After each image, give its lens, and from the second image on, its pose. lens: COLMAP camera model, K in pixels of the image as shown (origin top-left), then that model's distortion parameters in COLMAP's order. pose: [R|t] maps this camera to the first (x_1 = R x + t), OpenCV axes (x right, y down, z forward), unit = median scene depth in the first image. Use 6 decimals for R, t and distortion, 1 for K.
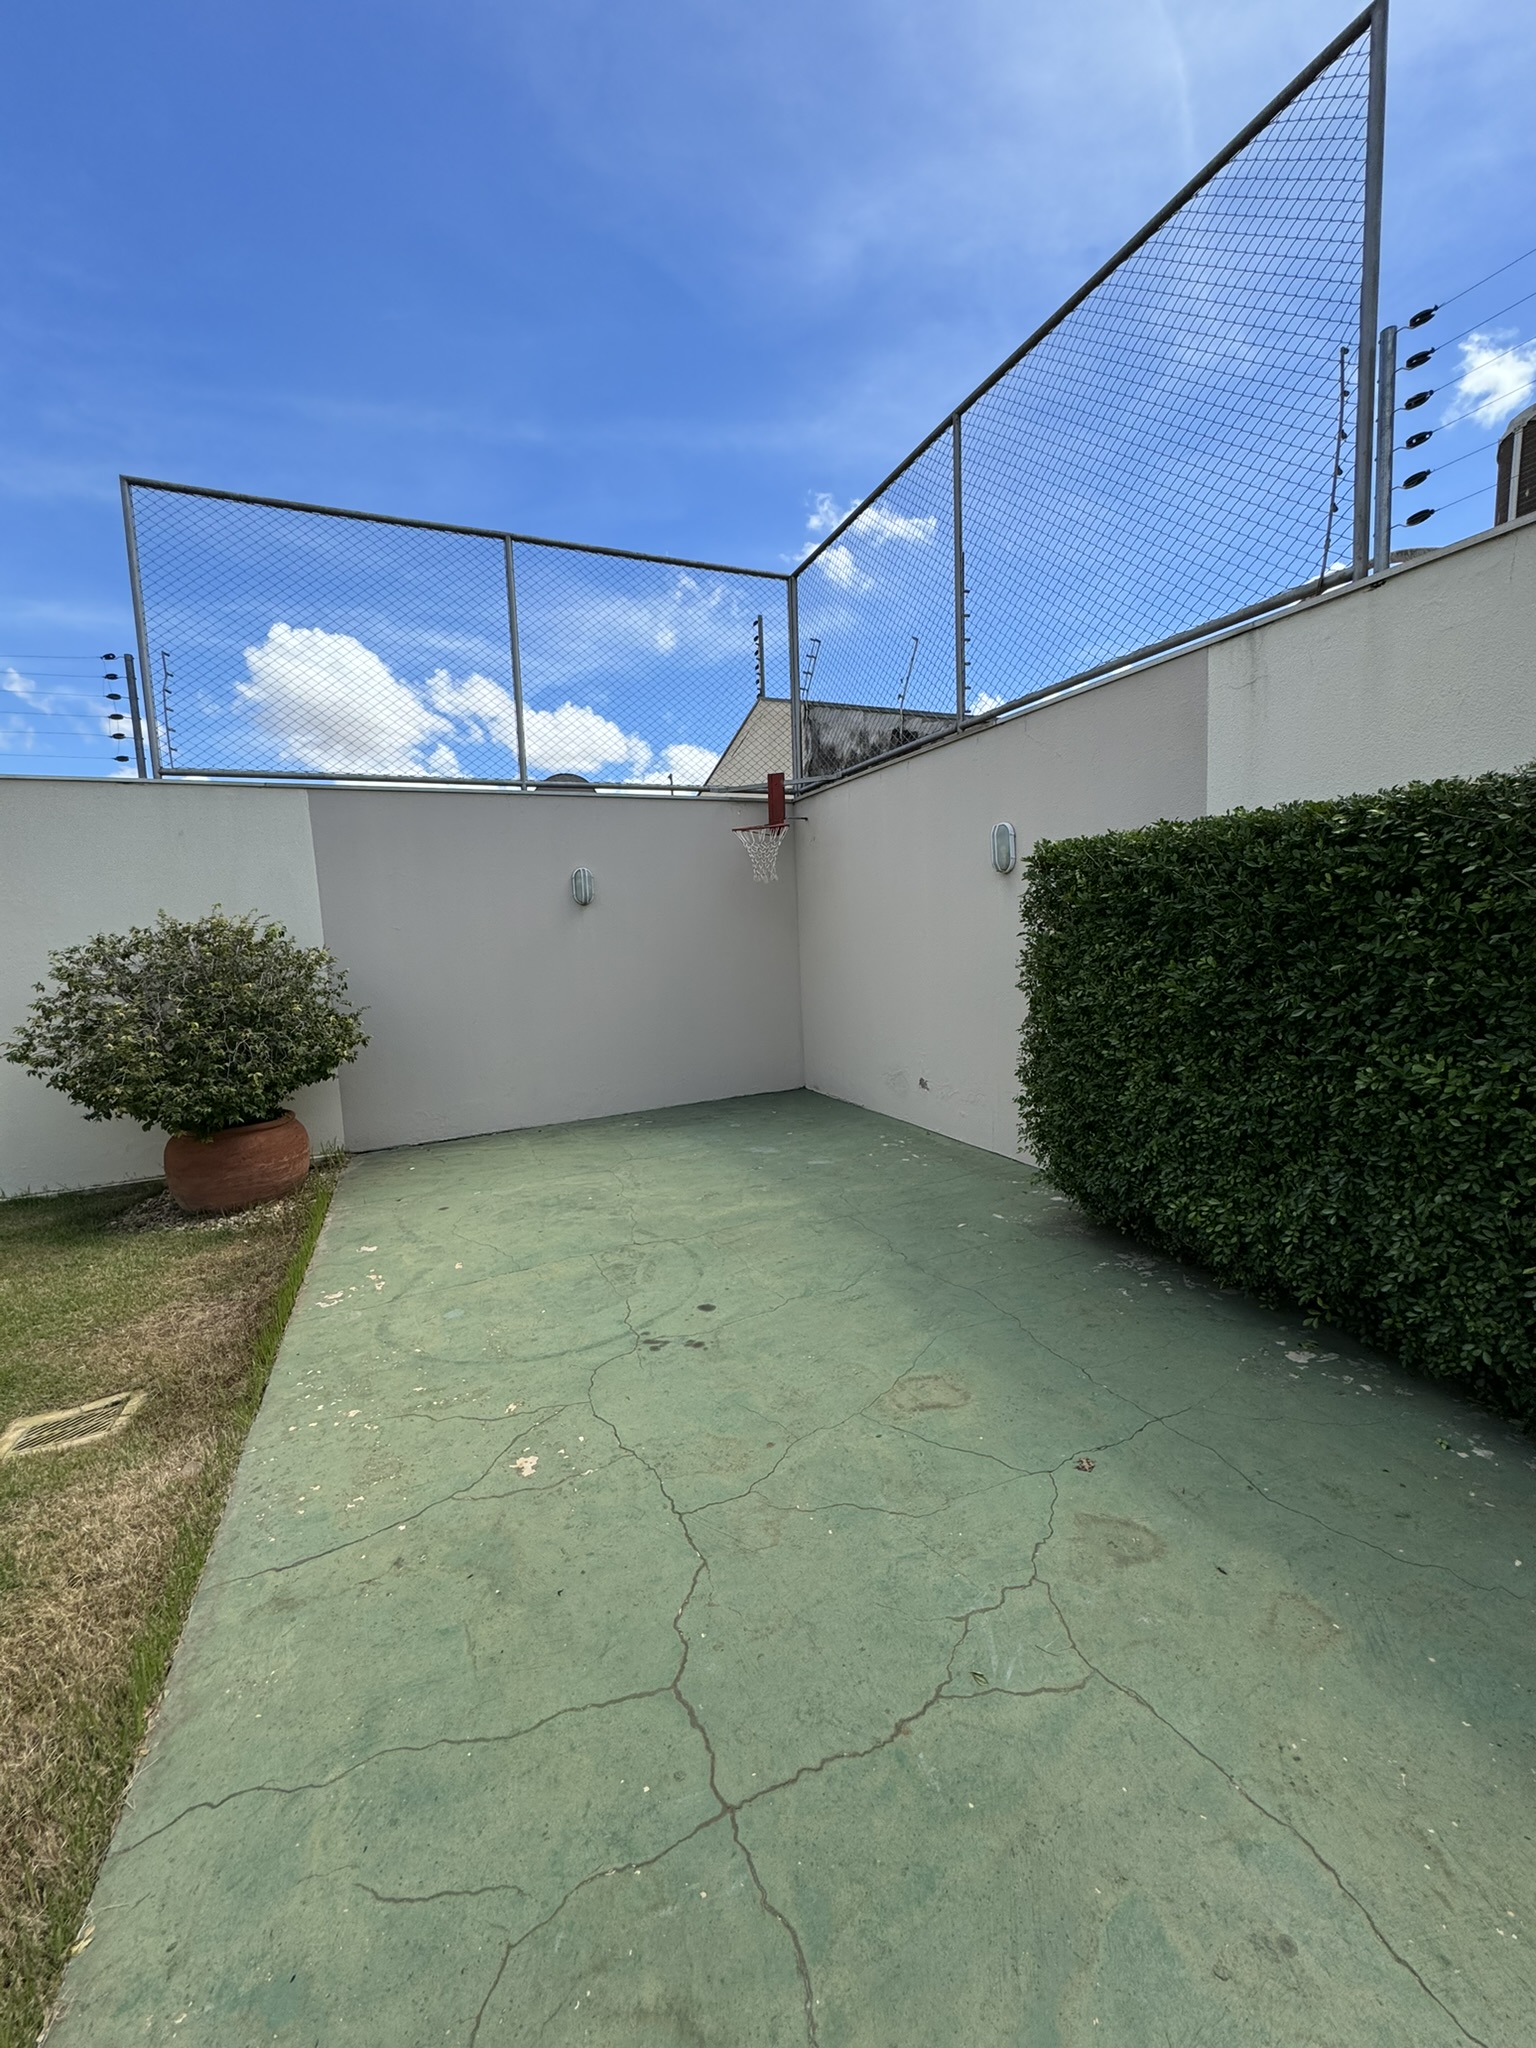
lens RADIAL K [[822.1, 0, 769.4], [0, 822.1, 1020.5], [0, 0, 1]] dist [-0.001258, 0.000416]
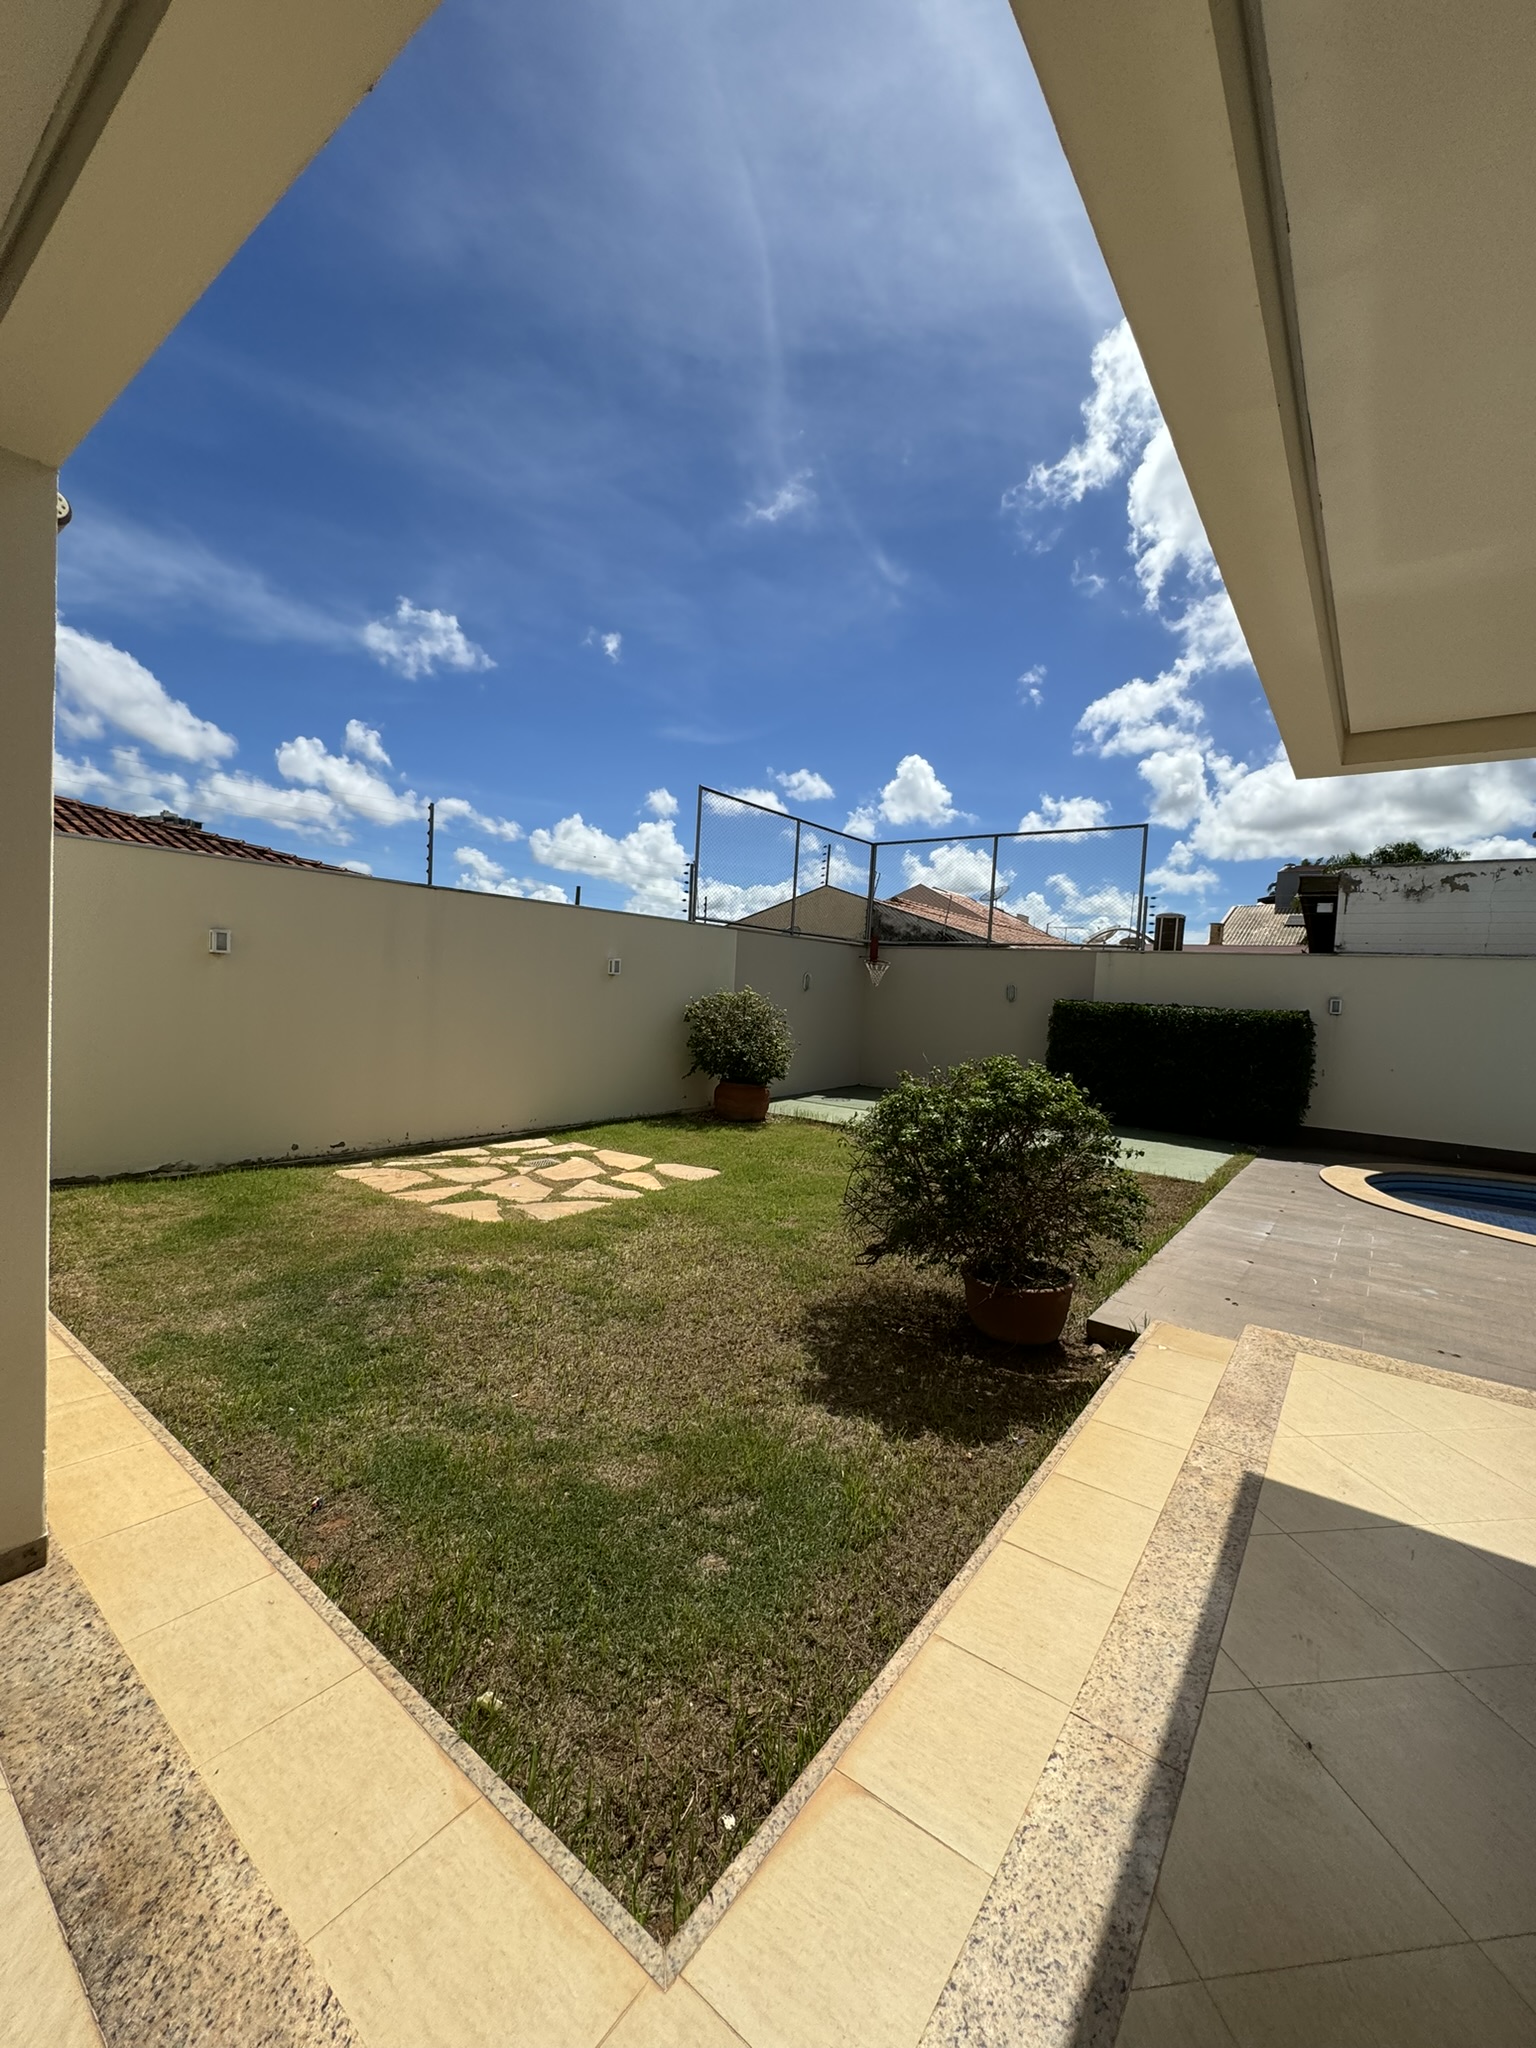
lens RADIAL K [[822.1, 0, 771.8], [0, 822.1, 1053.3], [0, 0, 1]] dist [-0.001258, 0.000416]
pose [[0.872162, 0.049269, 0.486729, -2.127791], [-0.038904, 0.998750, -0.031386, 0.143391], [-0.487667, 0.008437, 0.872989, -1.281406]]
